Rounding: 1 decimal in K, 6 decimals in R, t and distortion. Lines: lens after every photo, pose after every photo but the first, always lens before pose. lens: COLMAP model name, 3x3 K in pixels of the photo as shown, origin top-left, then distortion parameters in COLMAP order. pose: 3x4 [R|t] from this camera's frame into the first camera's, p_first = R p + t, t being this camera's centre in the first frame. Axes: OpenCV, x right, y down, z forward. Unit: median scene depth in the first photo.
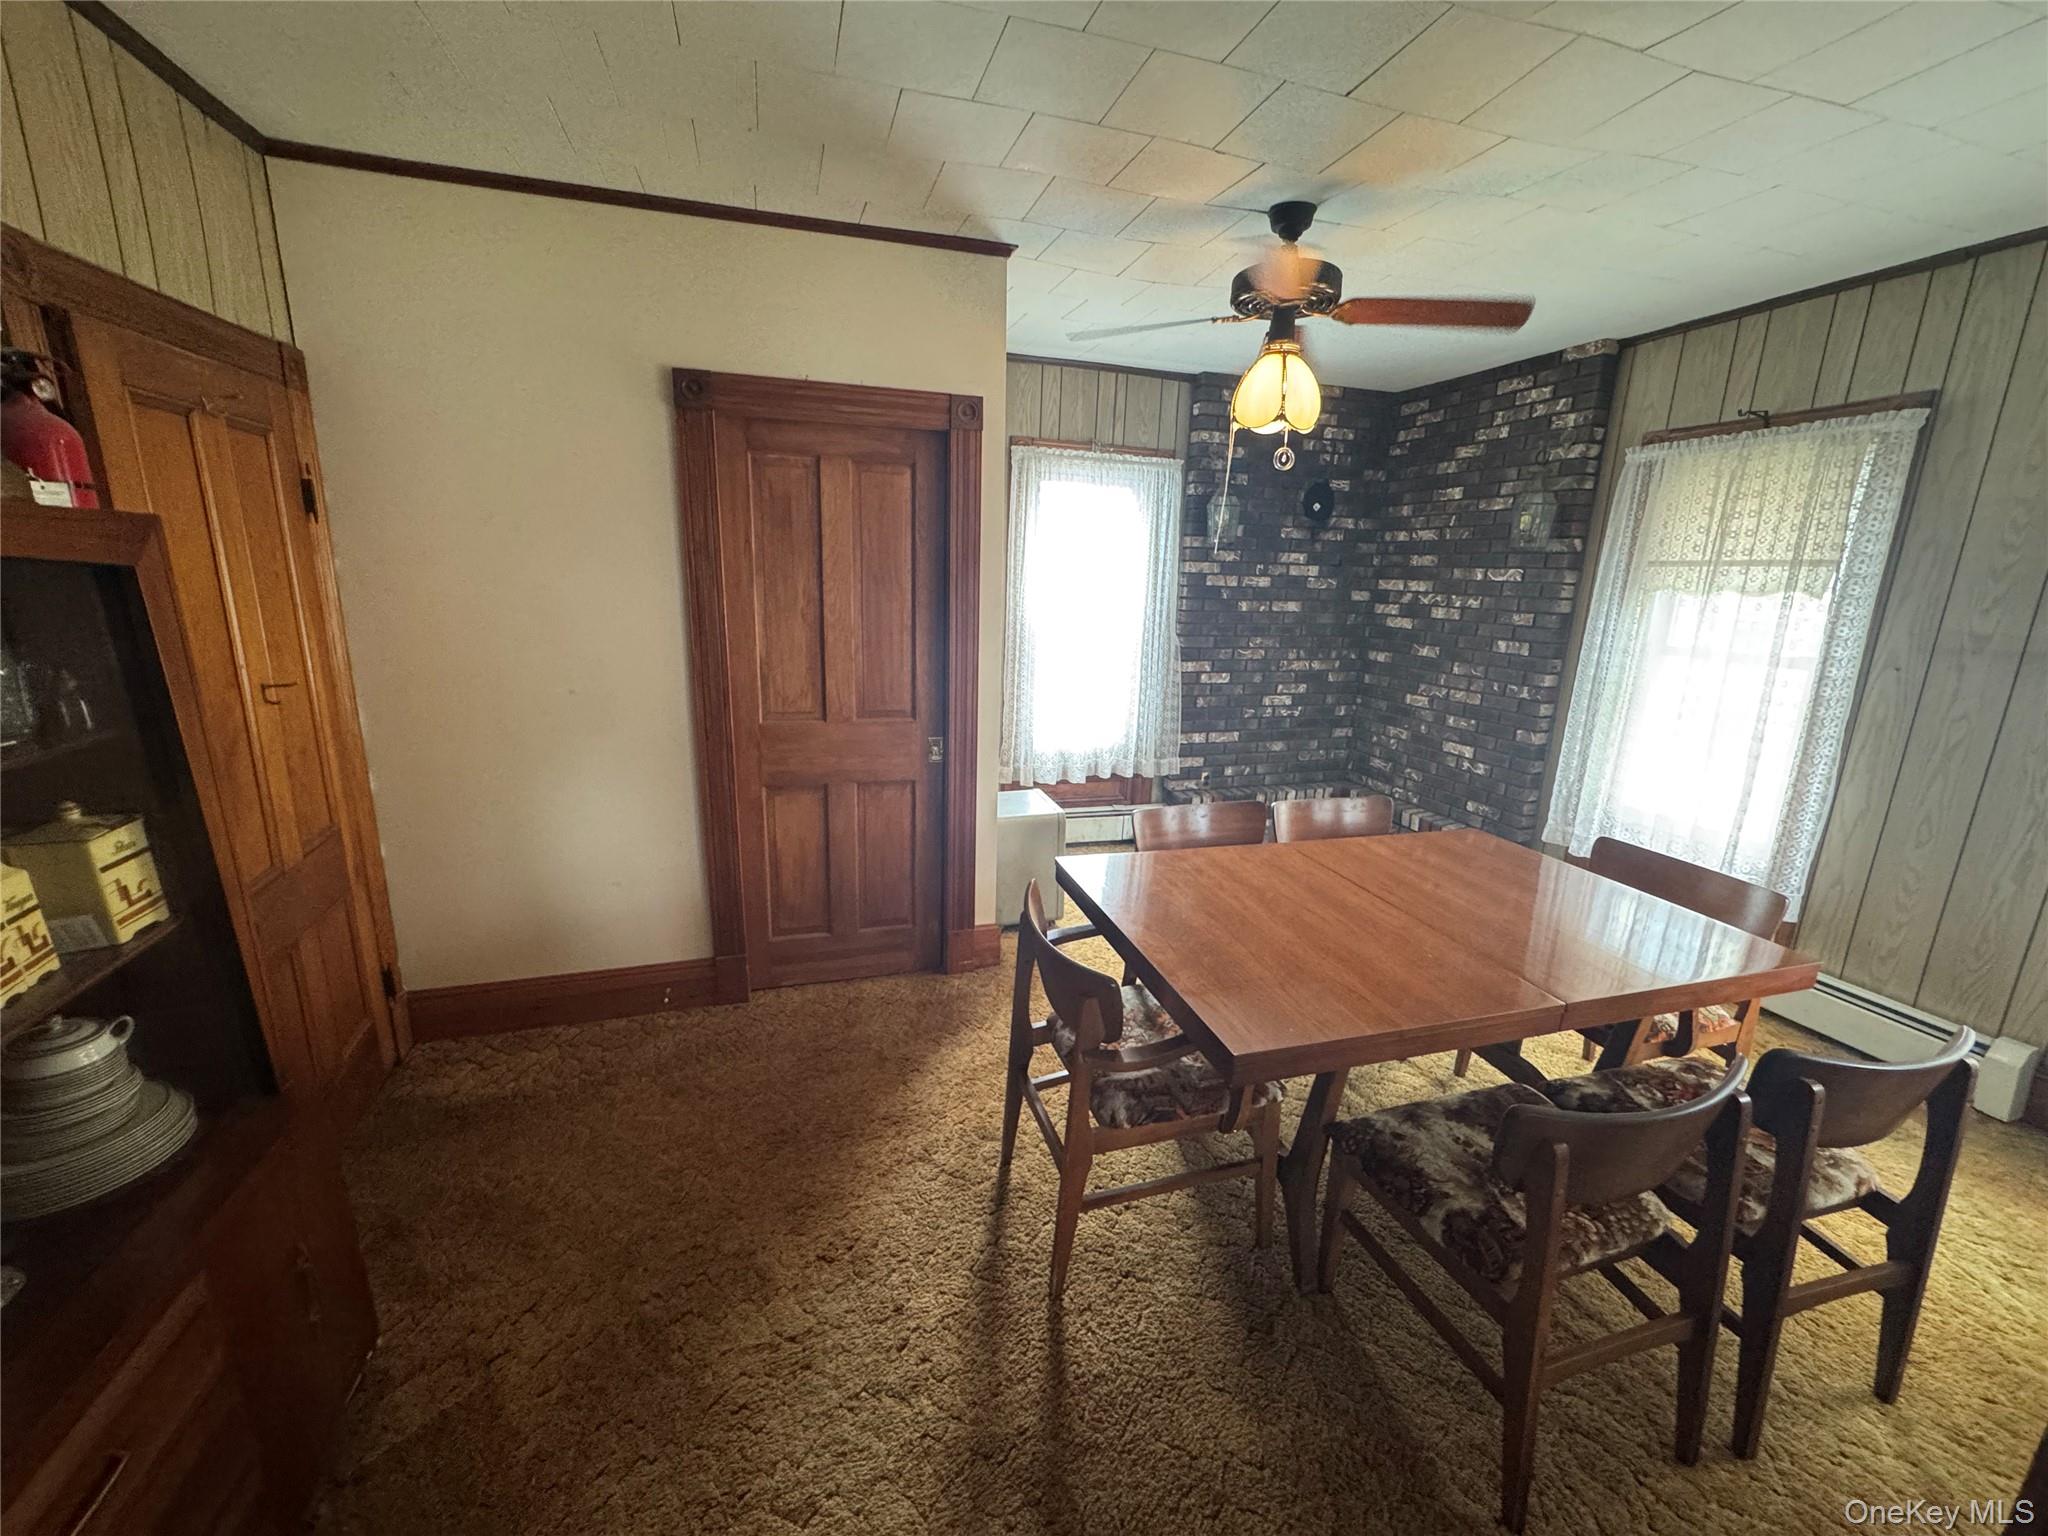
lens RADIAL K [[820.8, 0, 1024.0], [0, 820.8, 768.0], [0, 0, 1]] dist [-0.002118, 0.000246]
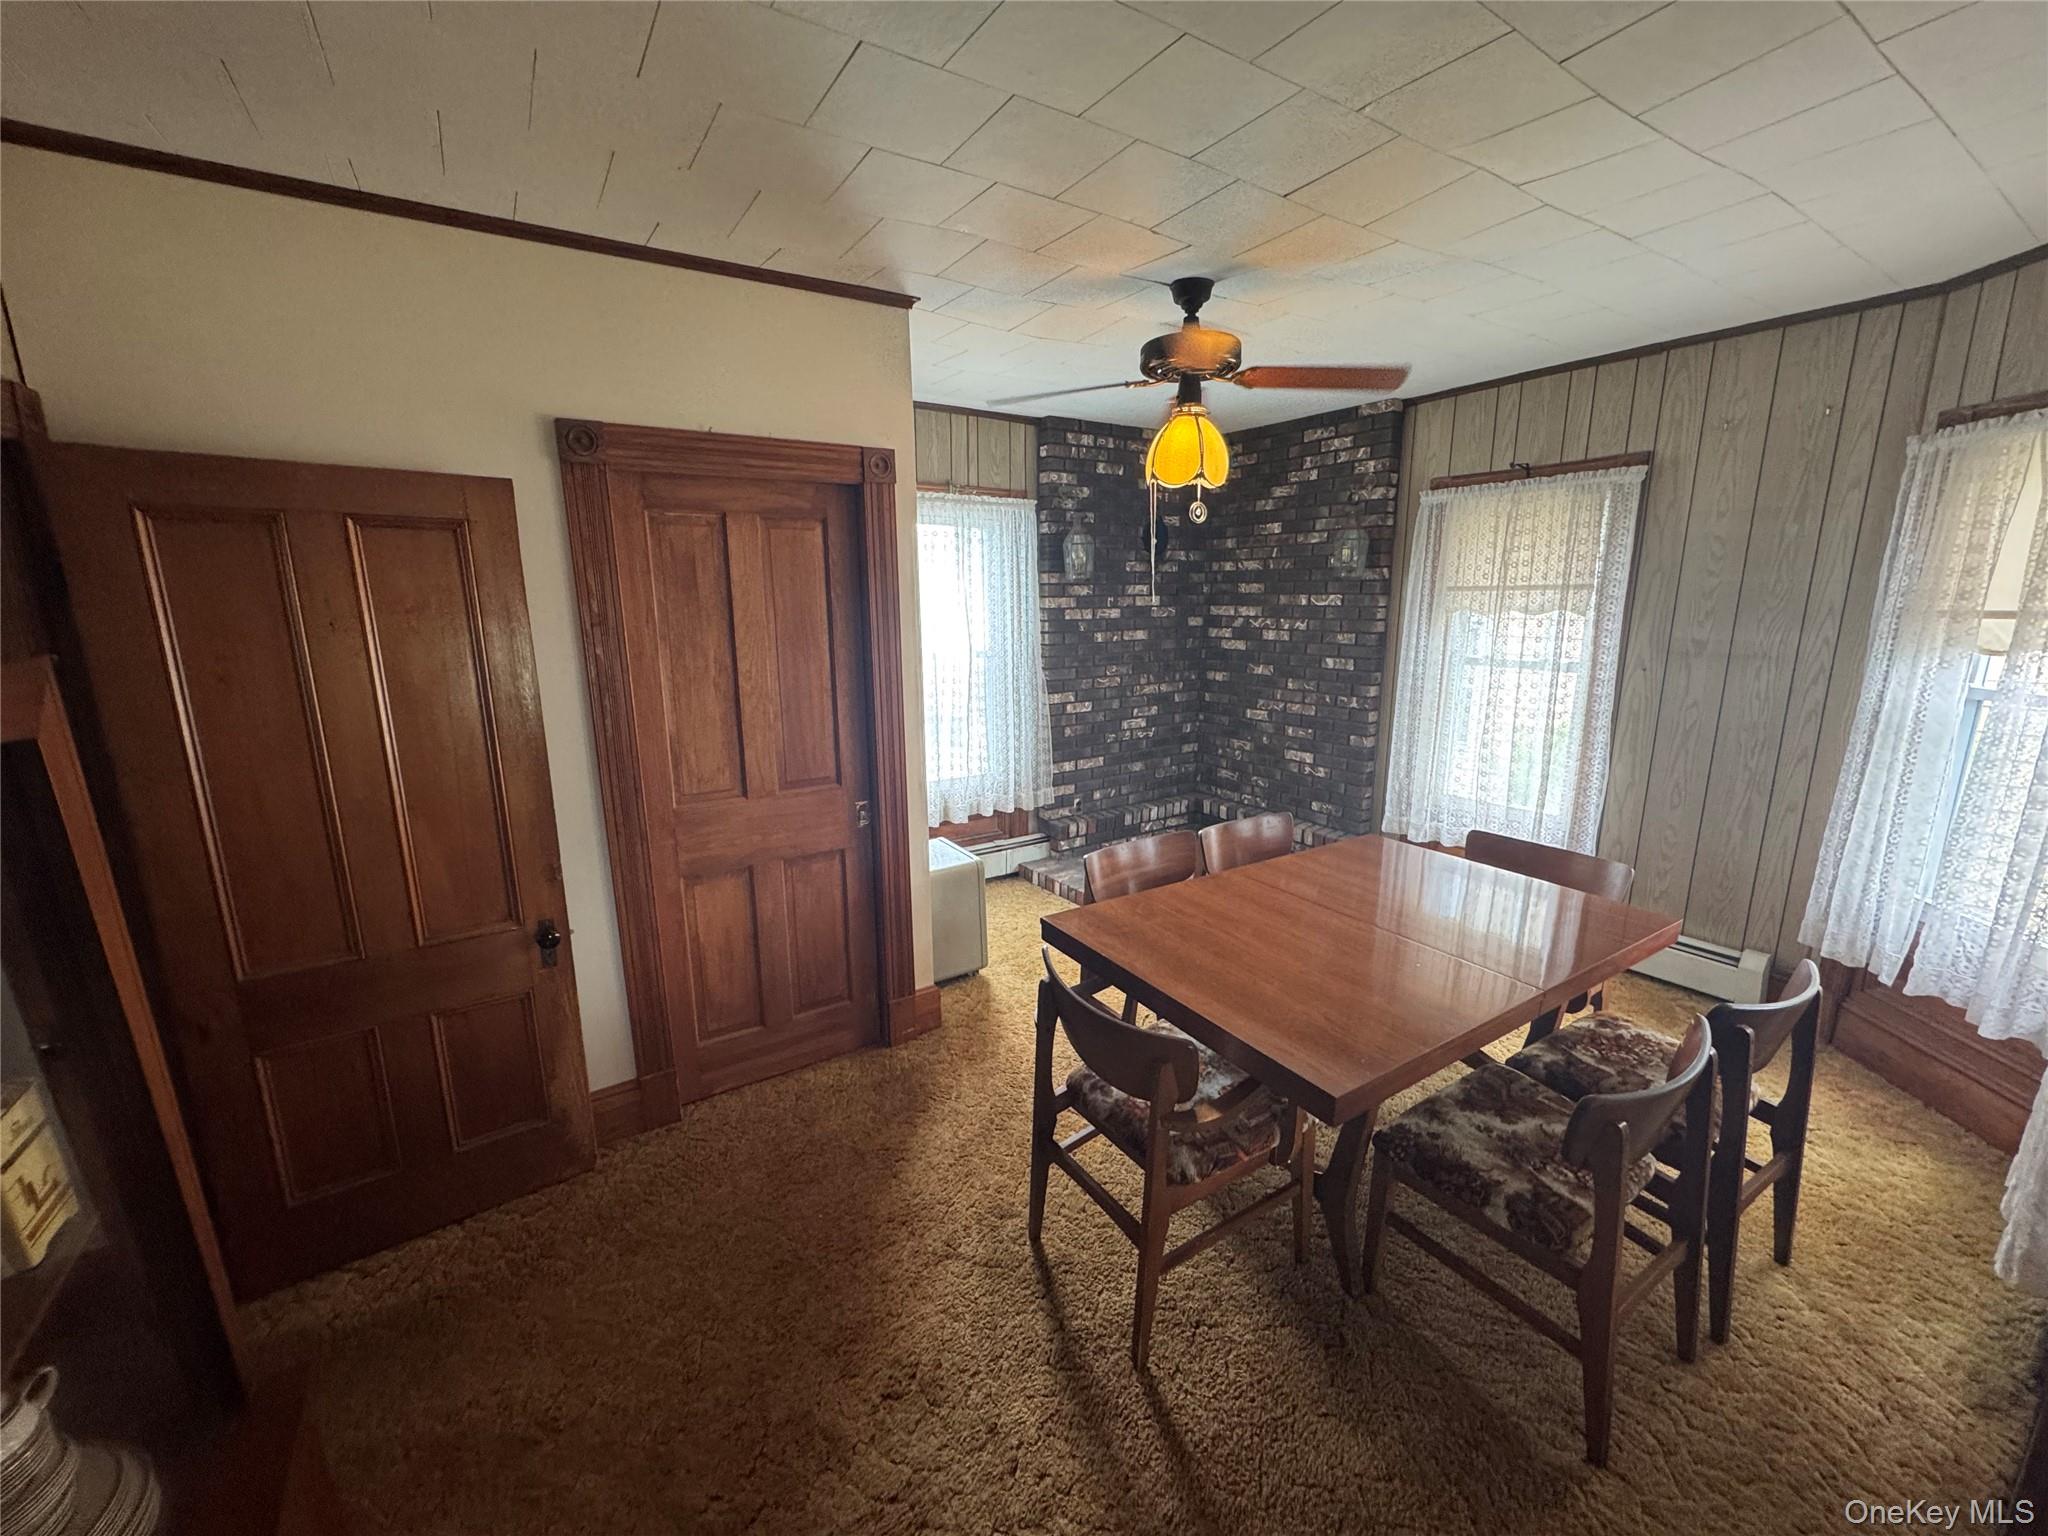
lens RADIAL K [[819.8, 0, 1024.0], [0, 819.8, 768.0], [0, 0, 1]] dist [-0.002139, 0.000281]
pose [[0.960222, -0.094425, 0.262786, -0.186185], [0.100098, 0.994943, -0.008252, -0.052650], [-0.260678, 0.034228, 0.964819, 0.037074]]
